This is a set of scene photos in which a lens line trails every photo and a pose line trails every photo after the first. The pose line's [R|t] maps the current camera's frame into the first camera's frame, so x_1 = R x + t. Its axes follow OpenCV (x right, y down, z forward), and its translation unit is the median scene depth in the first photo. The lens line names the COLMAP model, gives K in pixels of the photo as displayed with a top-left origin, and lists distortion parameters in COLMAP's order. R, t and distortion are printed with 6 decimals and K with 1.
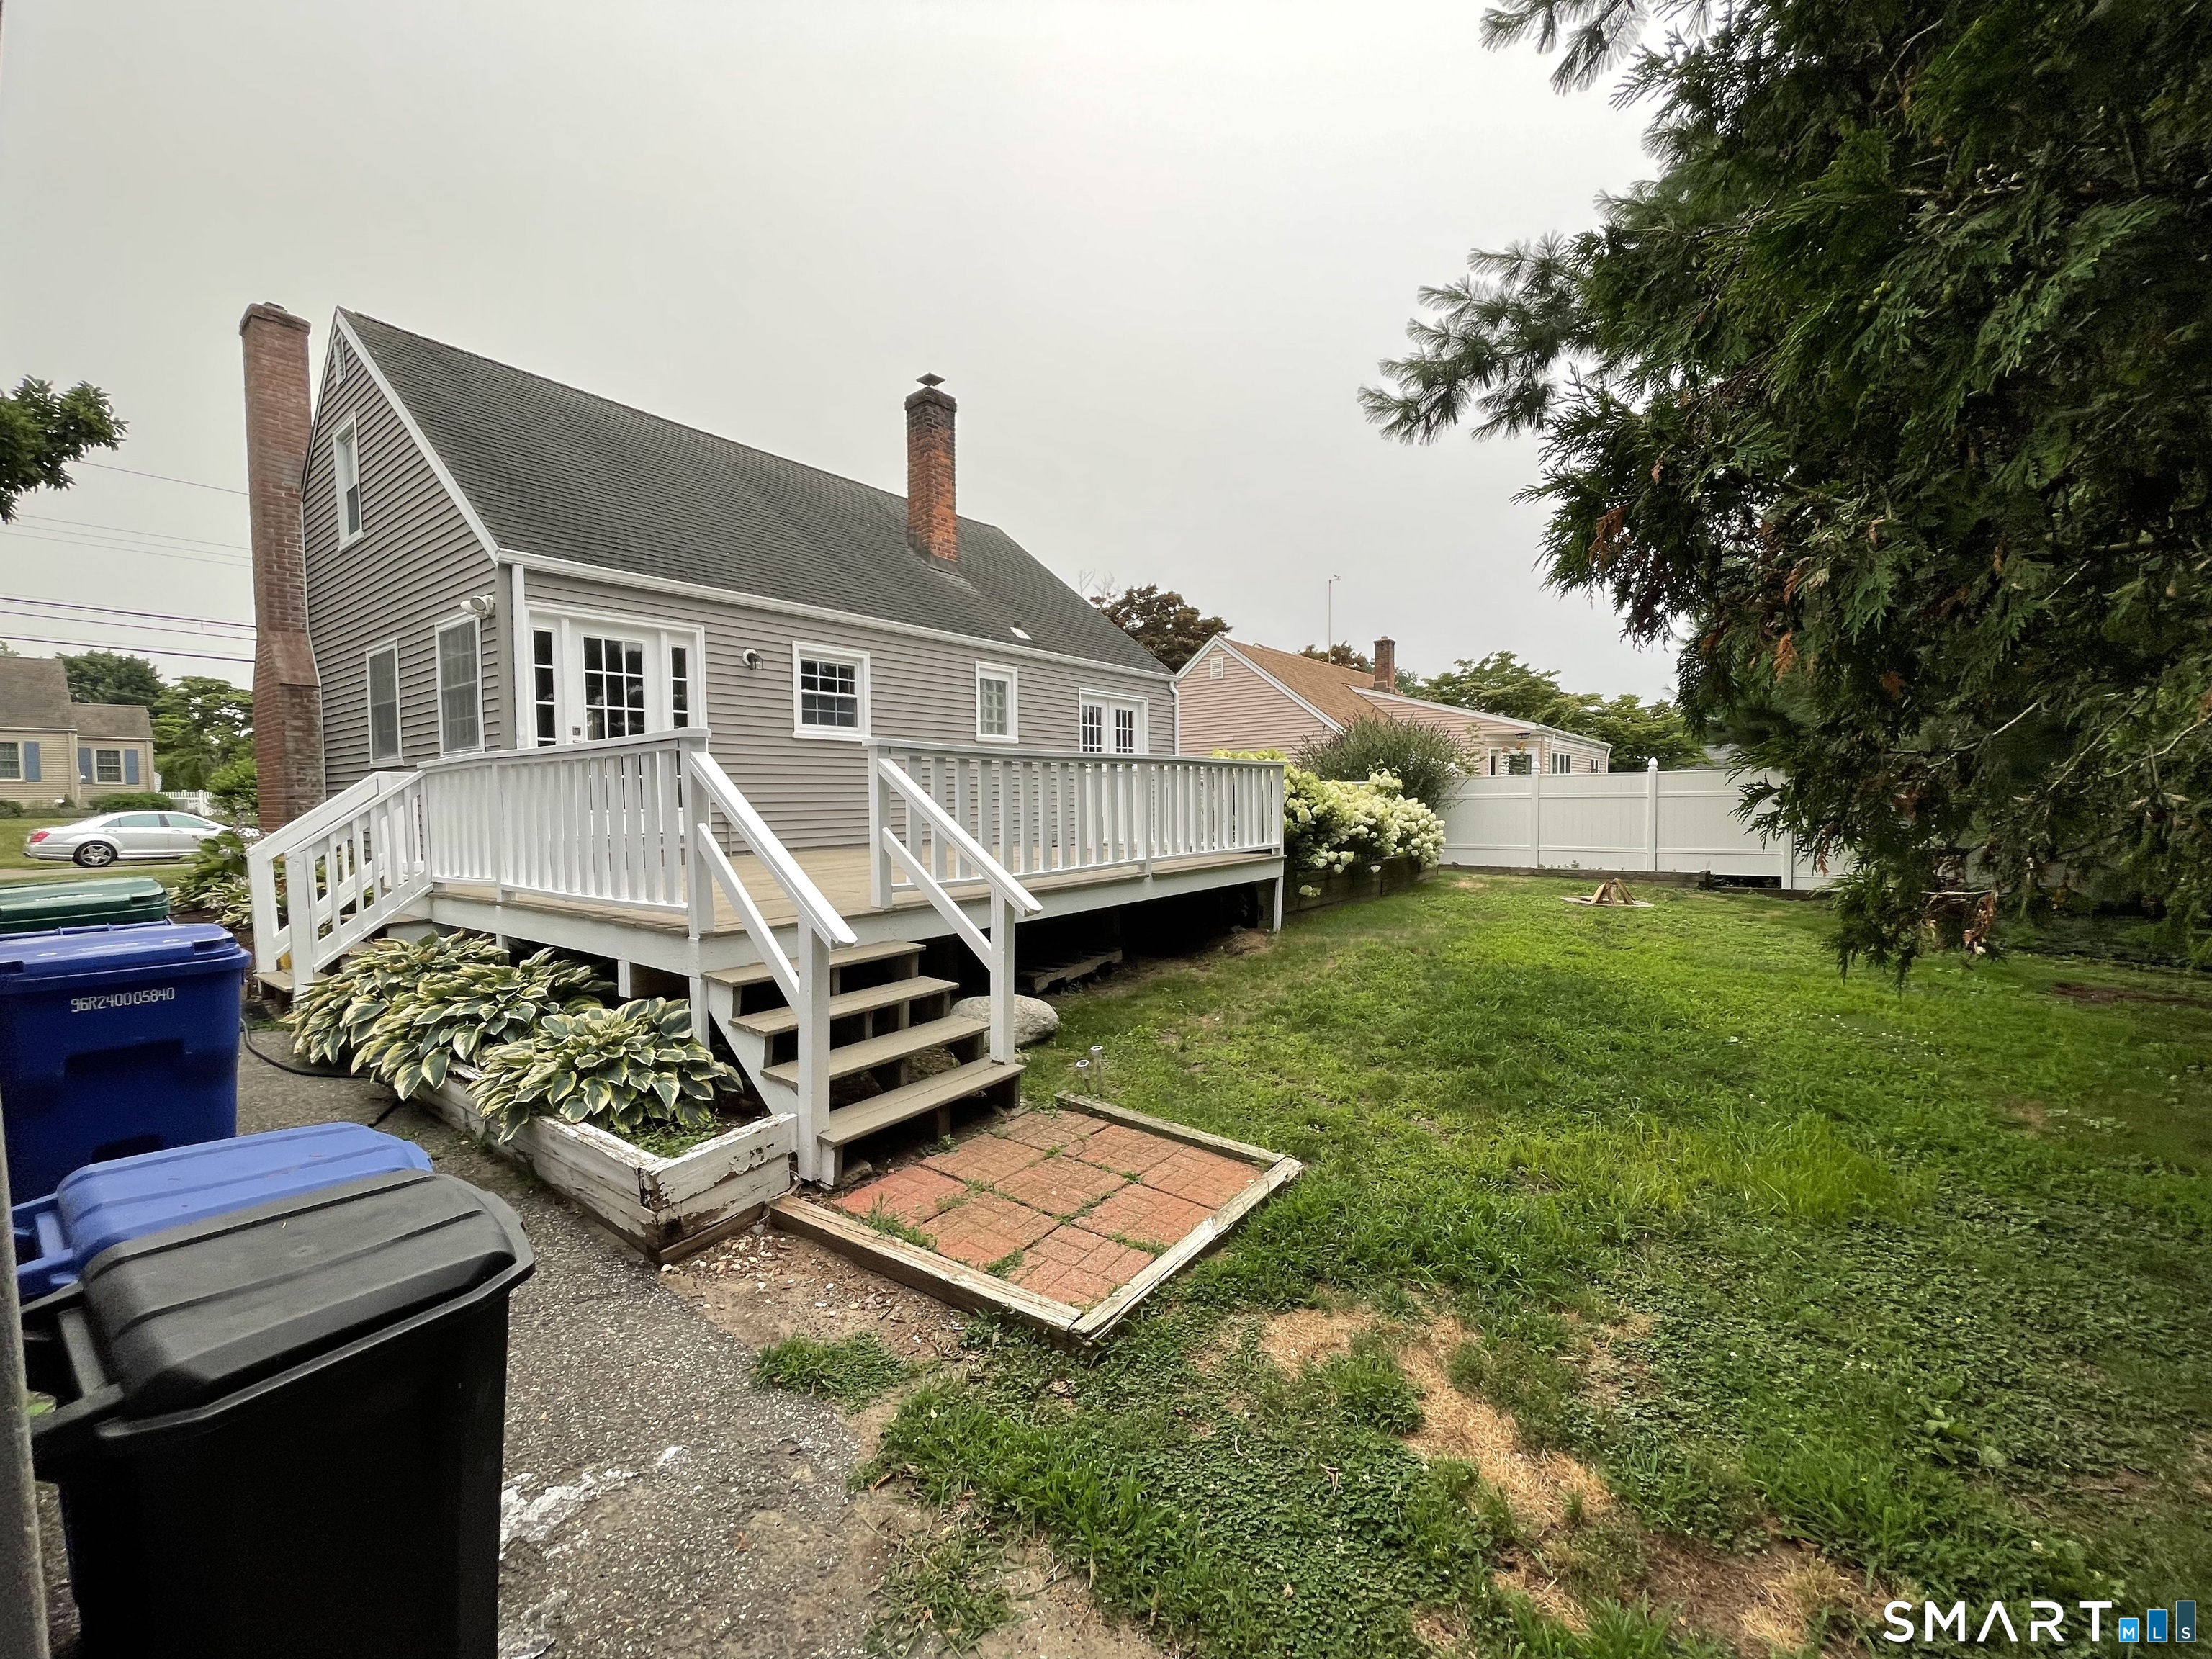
lens RADIAL K [[892.0, 0, 1105.0], [0, 892.0, 827.1], [0, 0, 1]] dist [-0.002845, 0.001704]
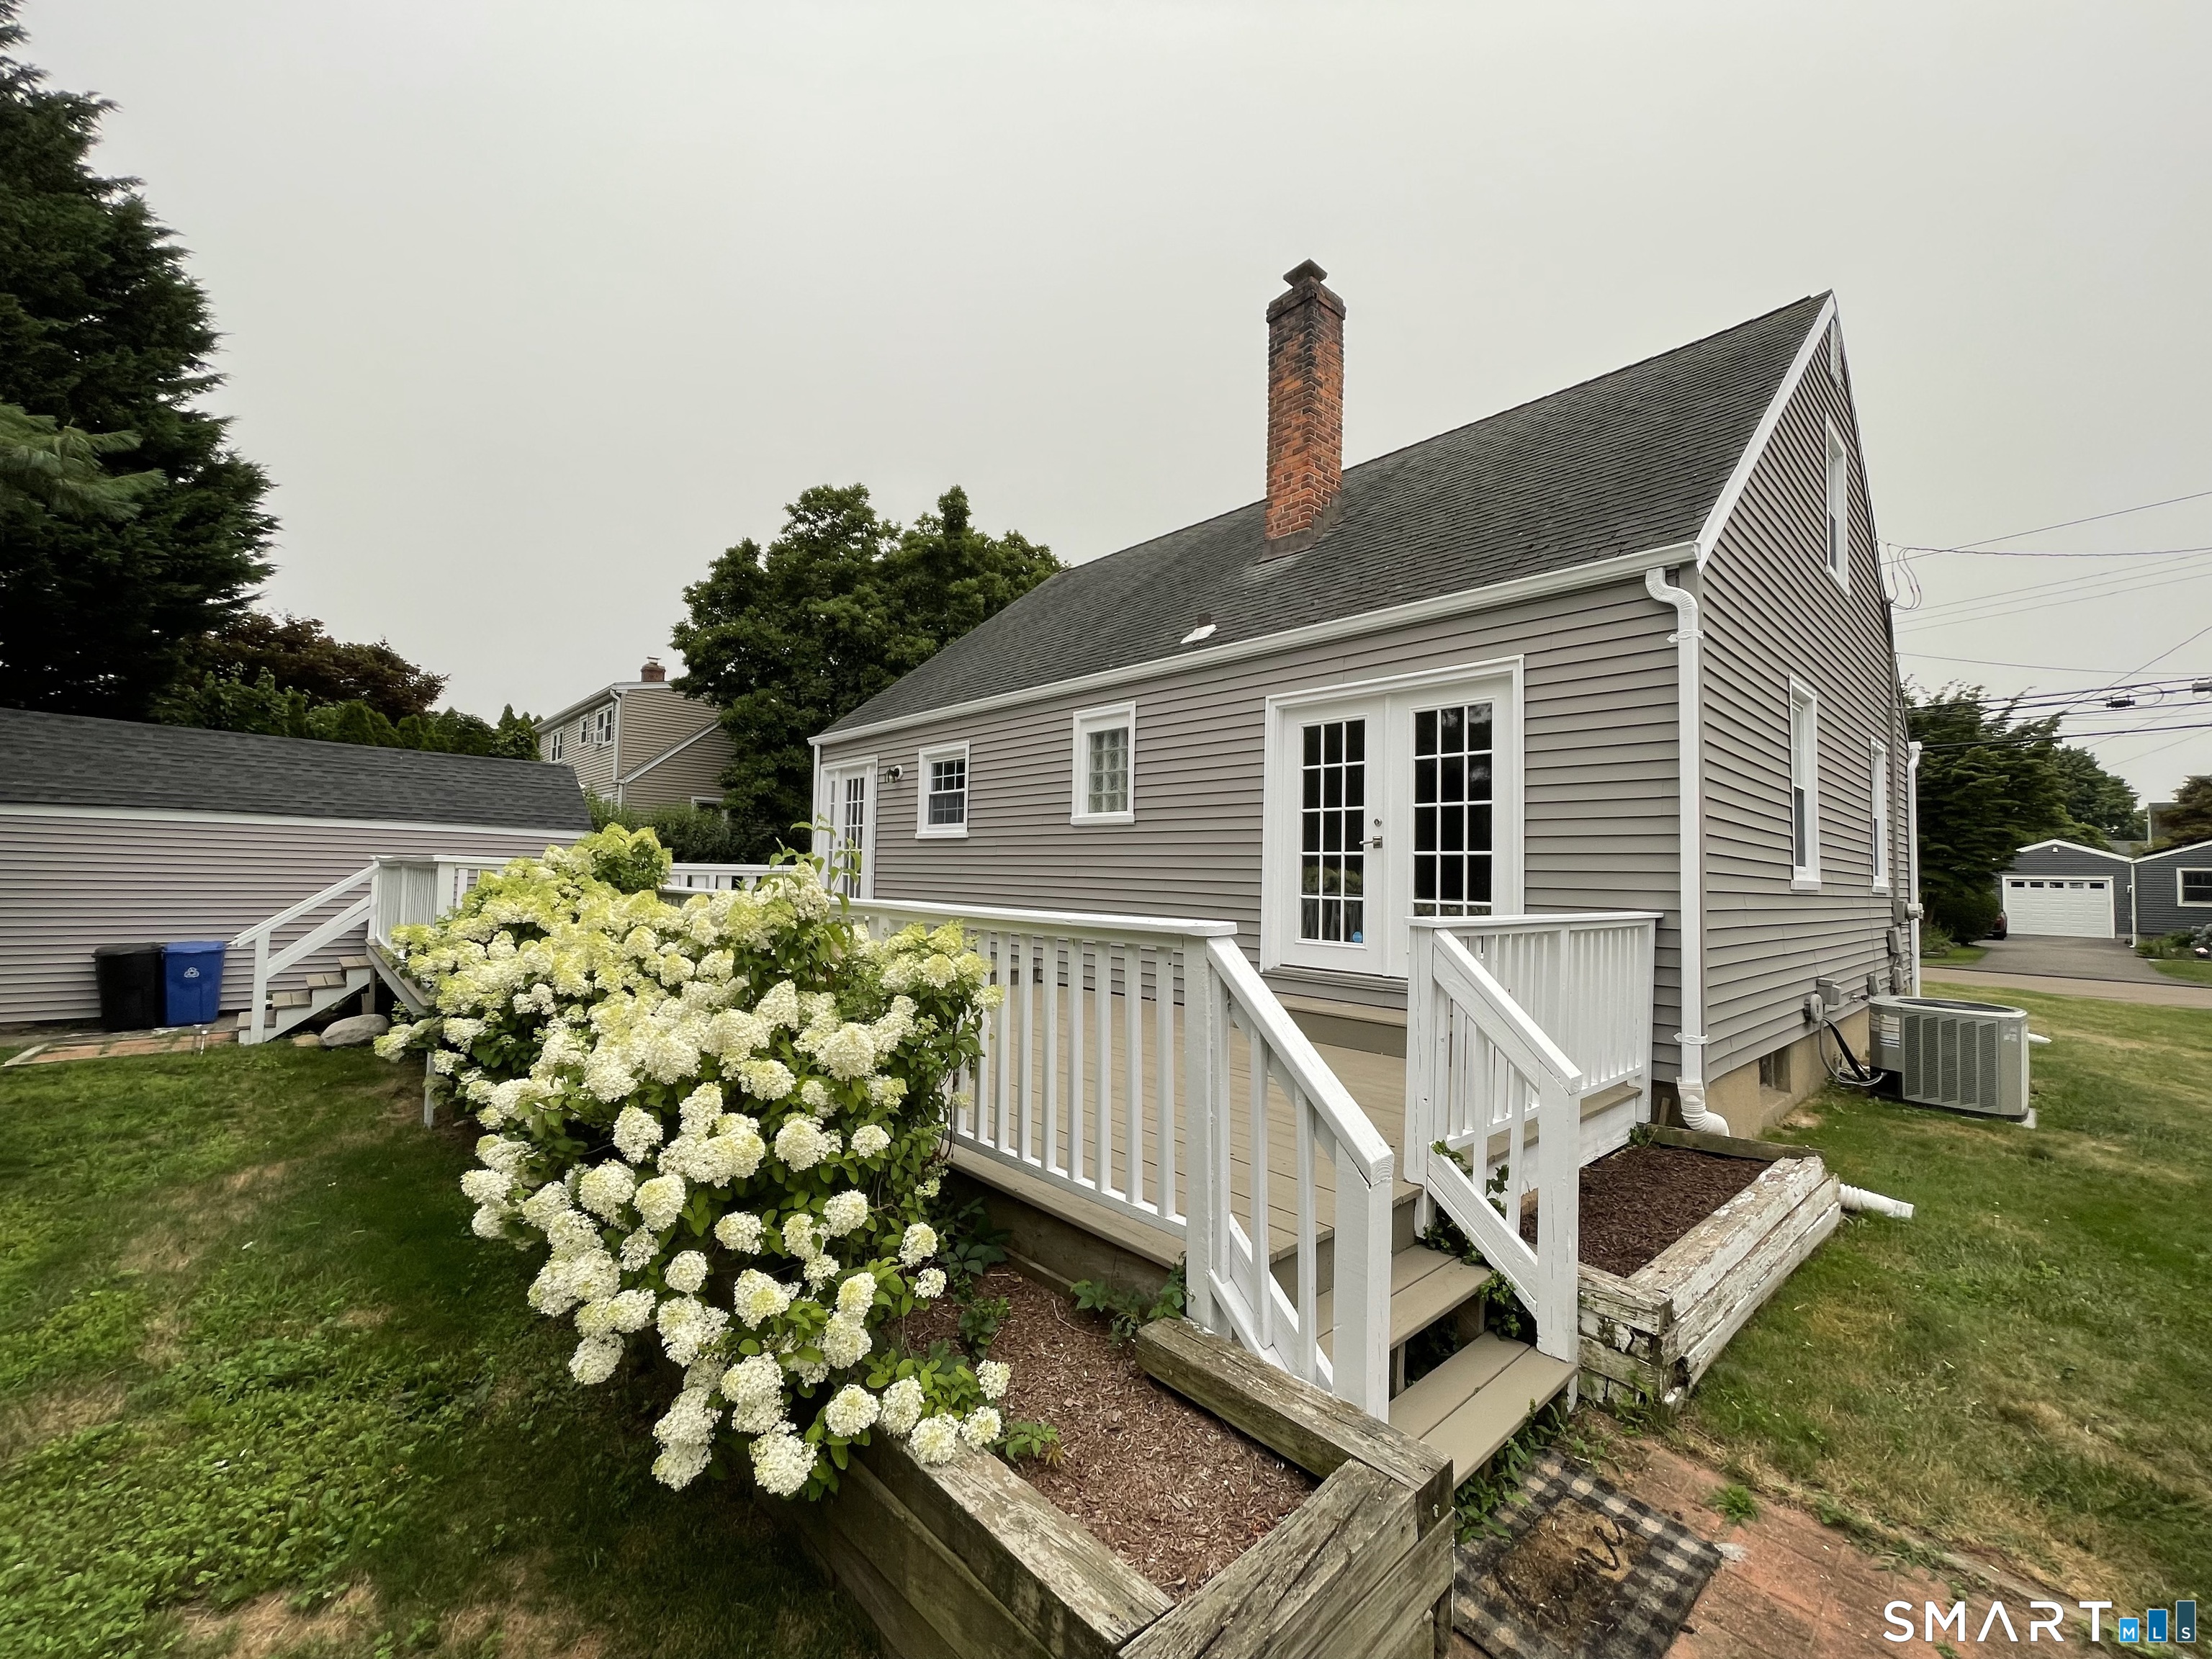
lens RADIAL K [[892.0, 0, 1106.4], [0, 892.0, 836.9], [0, 0, 1]] dist [-0.002845, 0.001704]
pose [[-0.180311, -0.029637, -0.983163, 0.458283], [-0.049872, 0.998536, -0.020954, -0.063257], [0.982345, 0.045254, -0.181525, 0.982743]]
